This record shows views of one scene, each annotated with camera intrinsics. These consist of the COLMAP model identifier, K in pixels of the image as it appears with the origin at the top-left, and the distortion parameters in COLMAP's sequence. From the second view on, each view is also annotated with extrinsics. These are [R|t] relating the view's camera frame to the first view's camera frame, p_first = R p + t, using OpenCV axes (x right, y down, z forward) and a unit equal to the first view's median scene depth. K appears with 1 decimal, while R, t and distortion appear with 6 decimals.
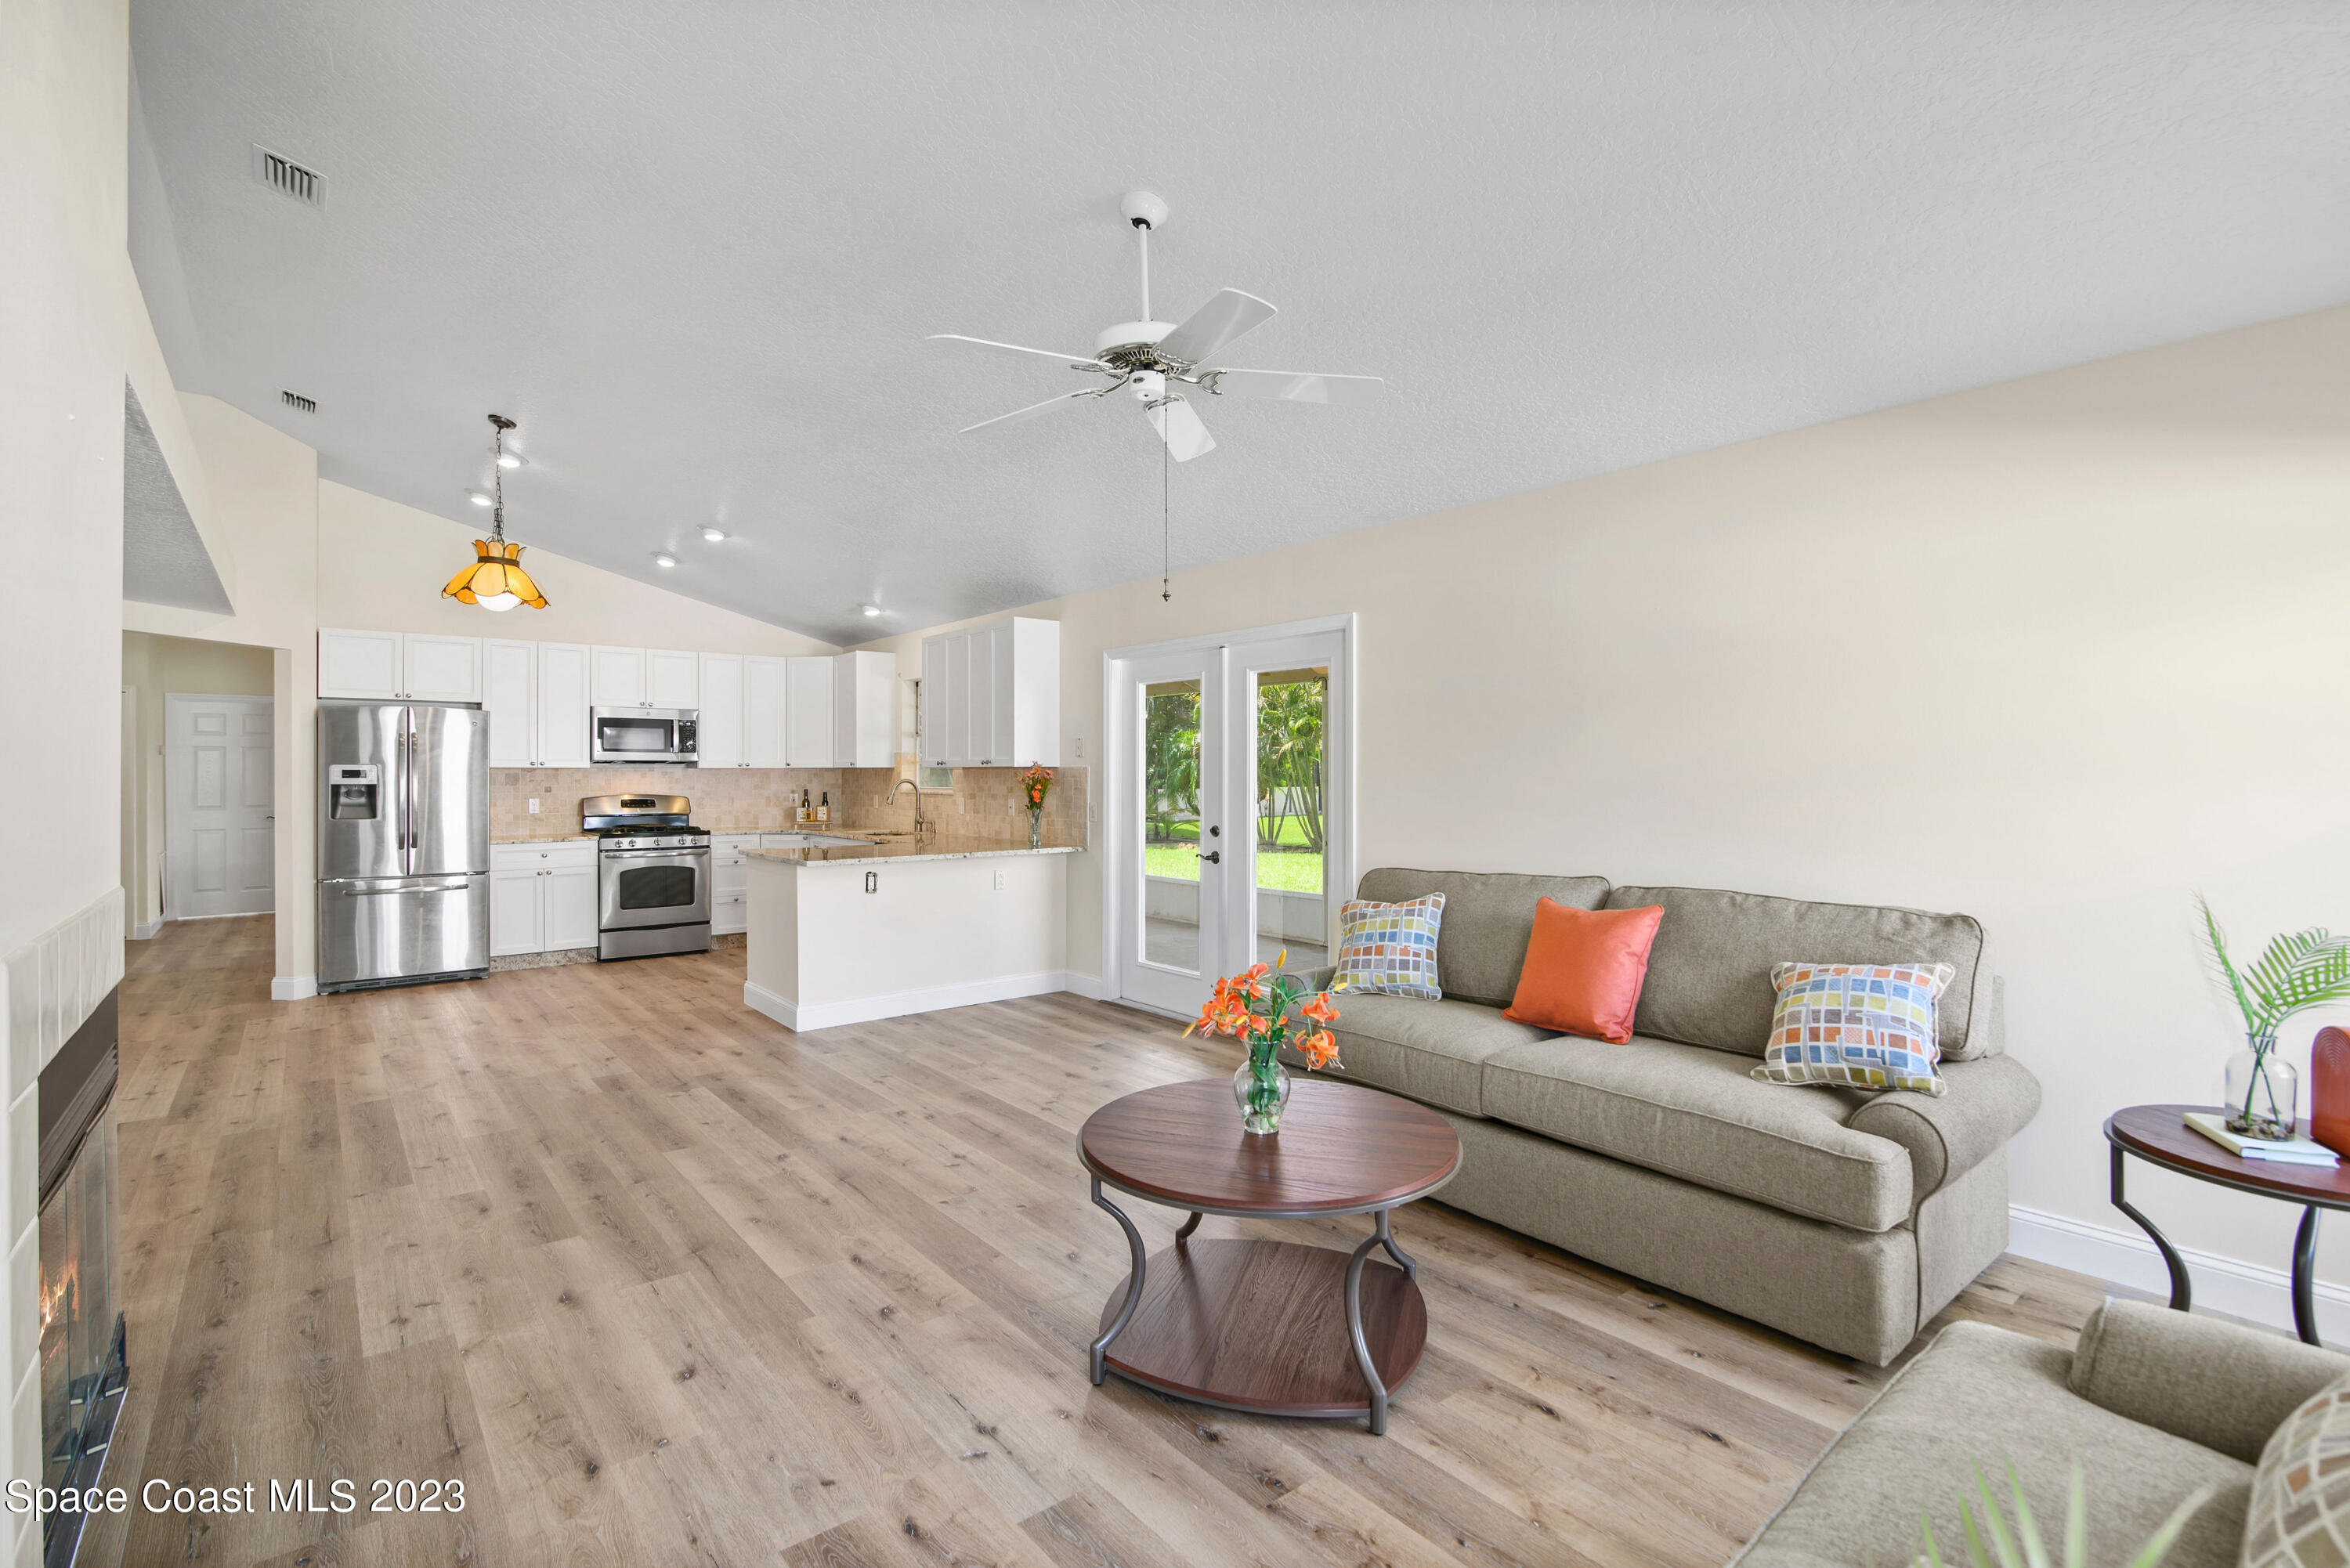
lens RADIAL K [[1079.0, 0, 1179.9], [0, 1079.0, 775.9], [0, 0, 1]] dist [-0.020541, 0.002797]
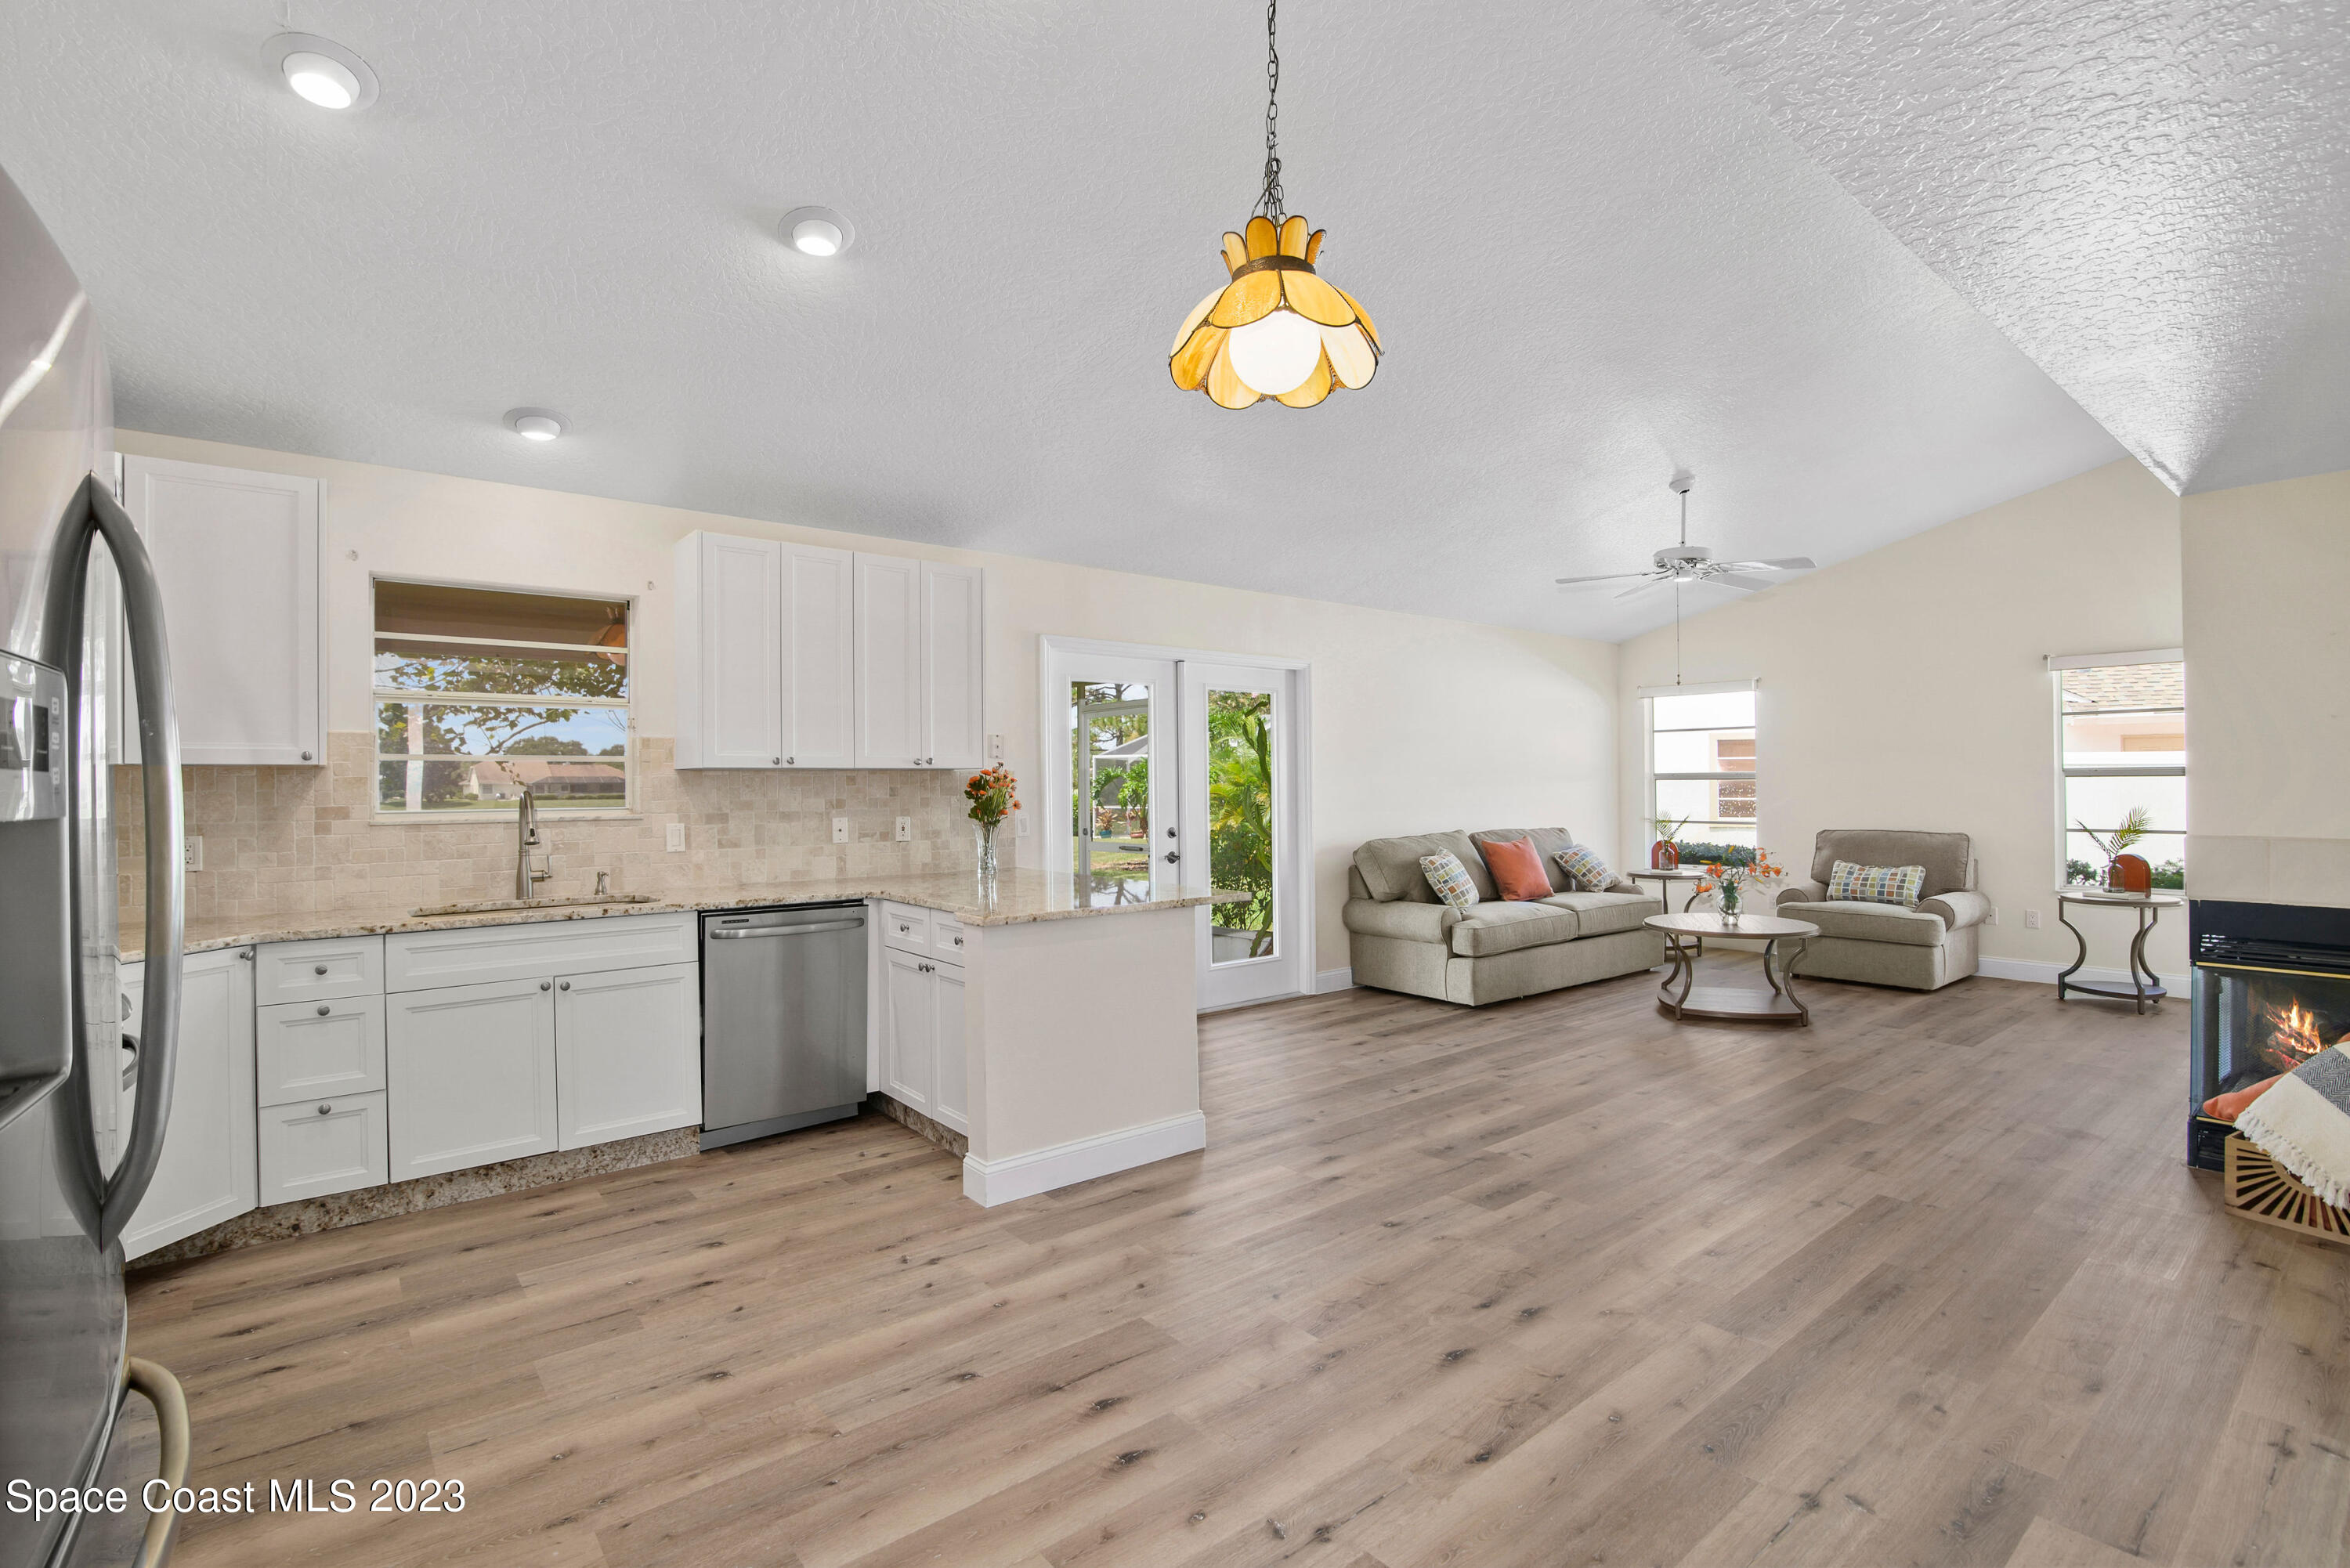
lens RADIAL K [[1079.0, 0, 1174.7], [0, 1079.0, 781.2], [0, 0, 1]] dist [-0.020541, 0.002797]
pose [[0.003640, 0.005907, 0.999976, -0.926301], [0.012878, 0.999899, -0.005953, 0.006270], [-0.999910, 0.012899, 0.003563, 0.894852]]
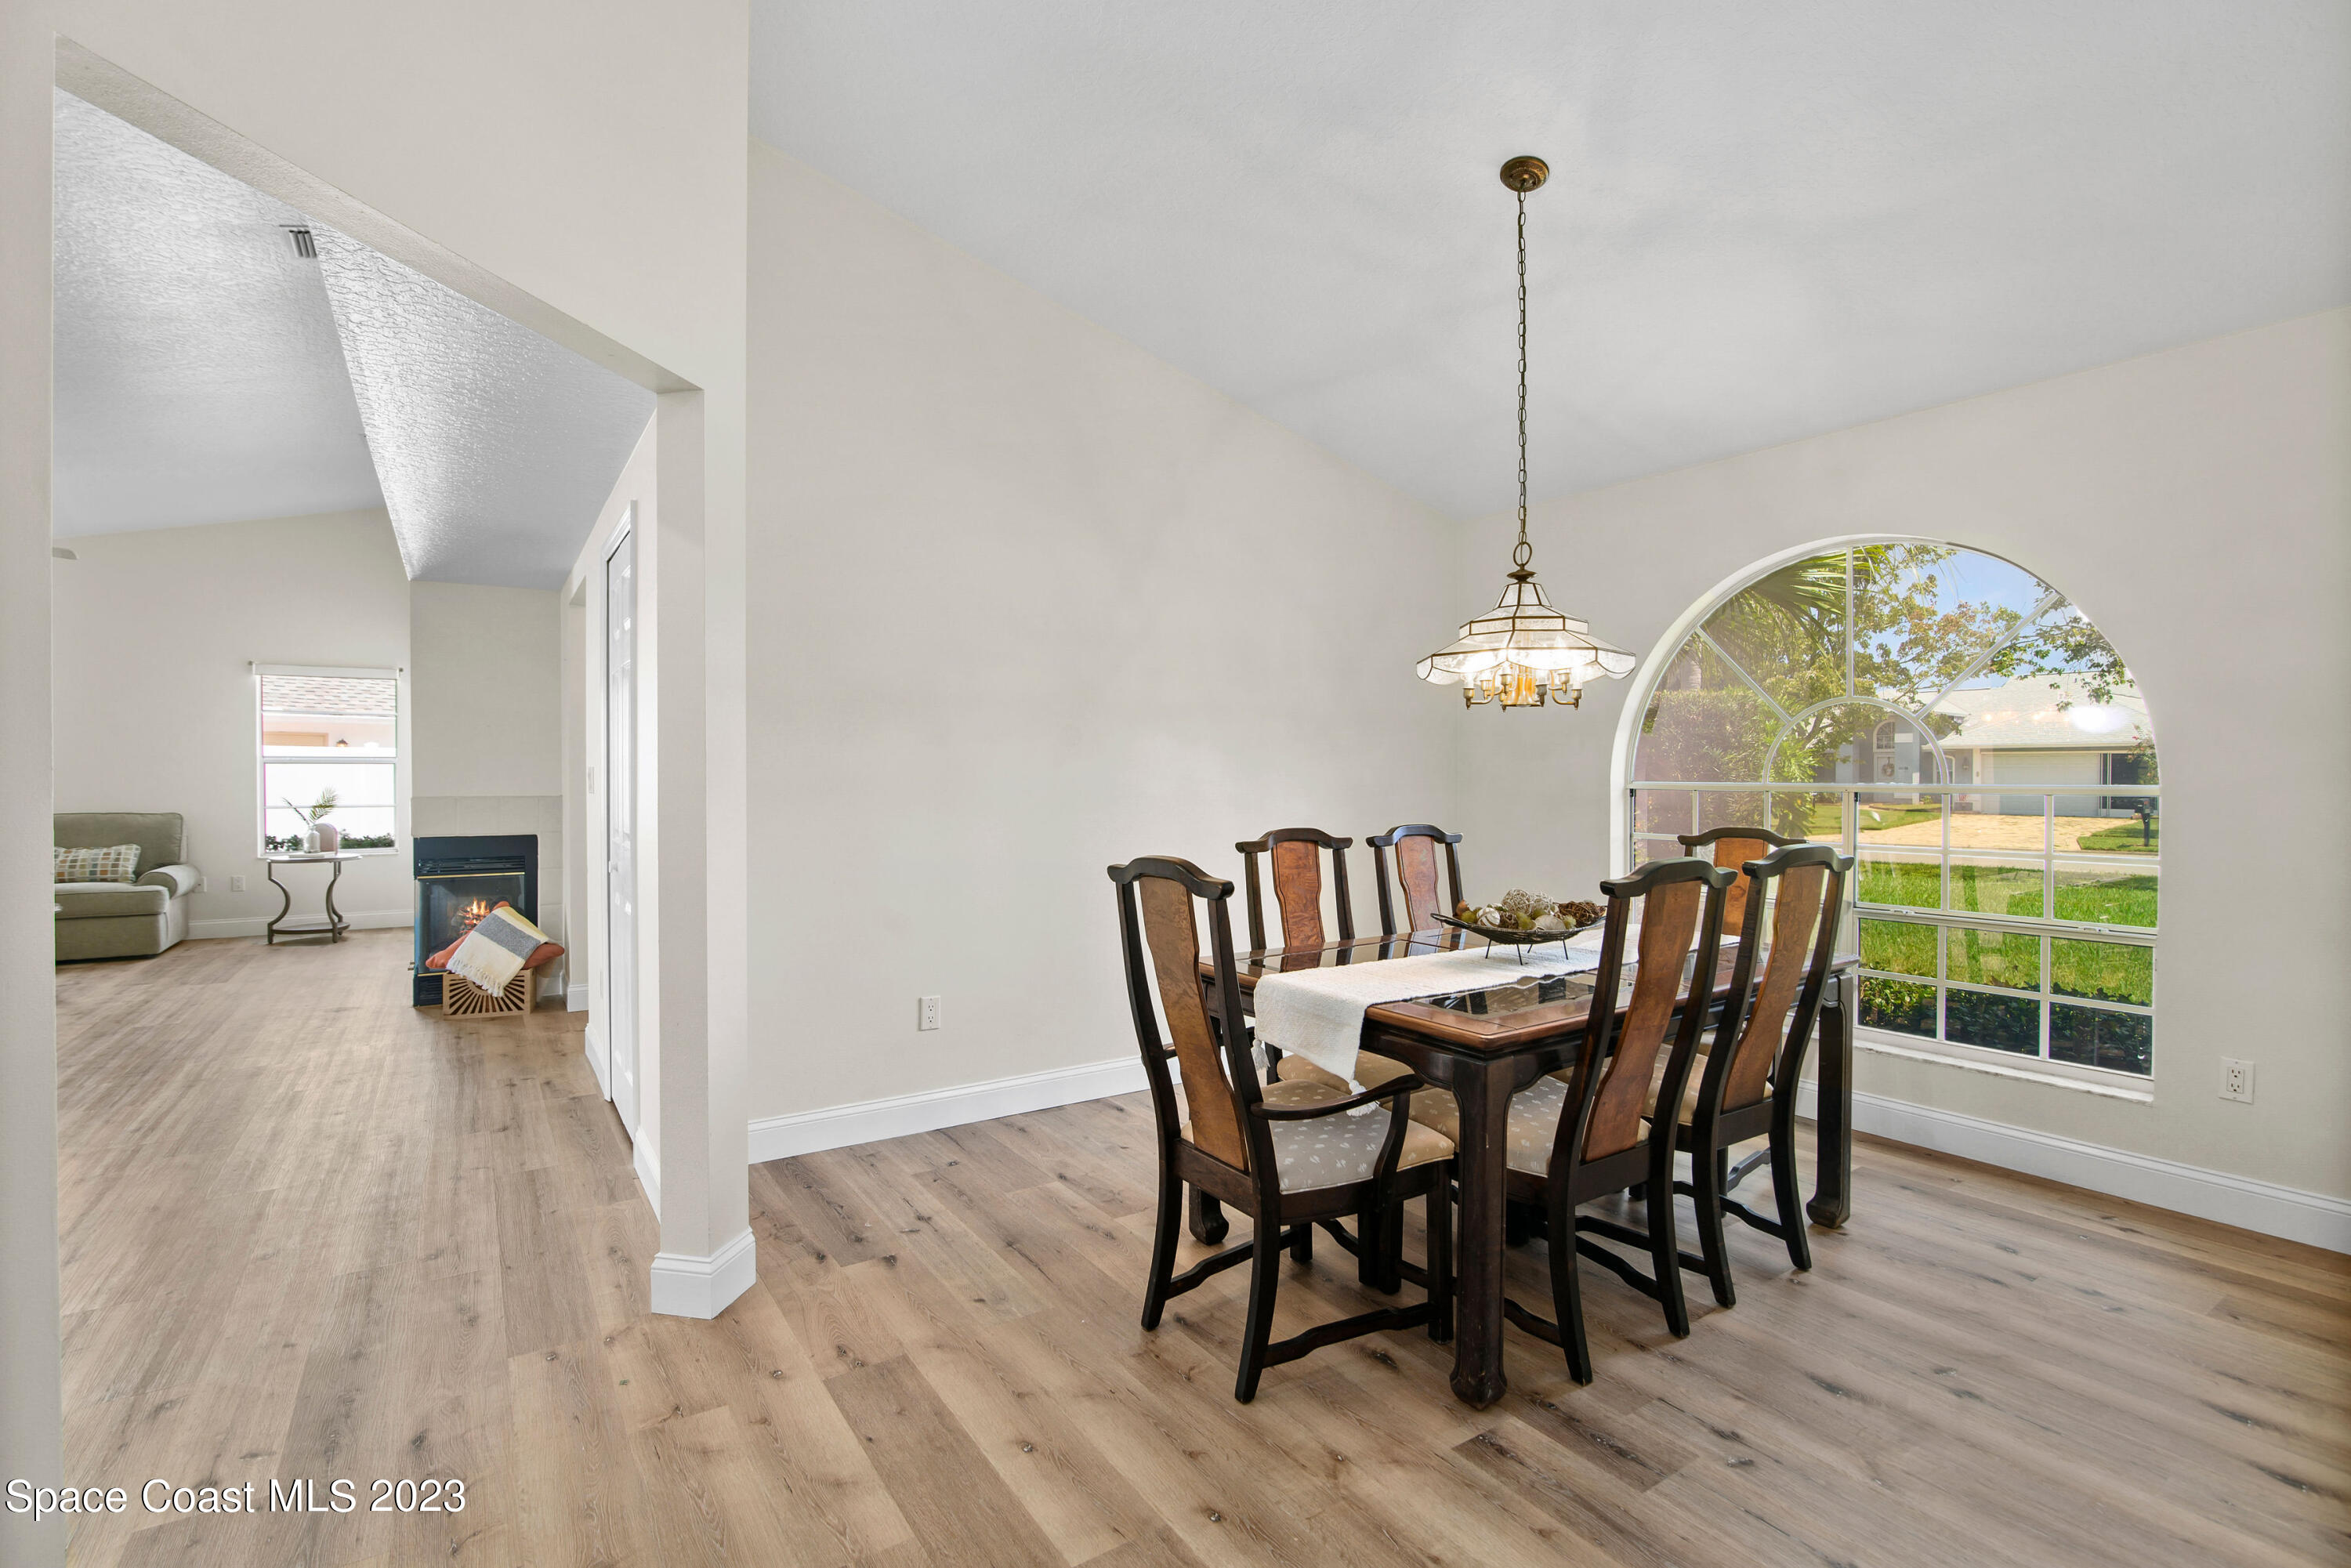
lens RADIAL K [[1079.5, 0, 1174.2], [0, 1079.5, 786.9], [0, 0, 1]] dist [-0.020541, 0.002797]
pose [[-0.994935, 0.001429, 0.100509, -1.081278], [0.003224, 0.999838, 0.017699, 0.016519], [-0.100467, 0.017933, -0.994779, 1.179164]]
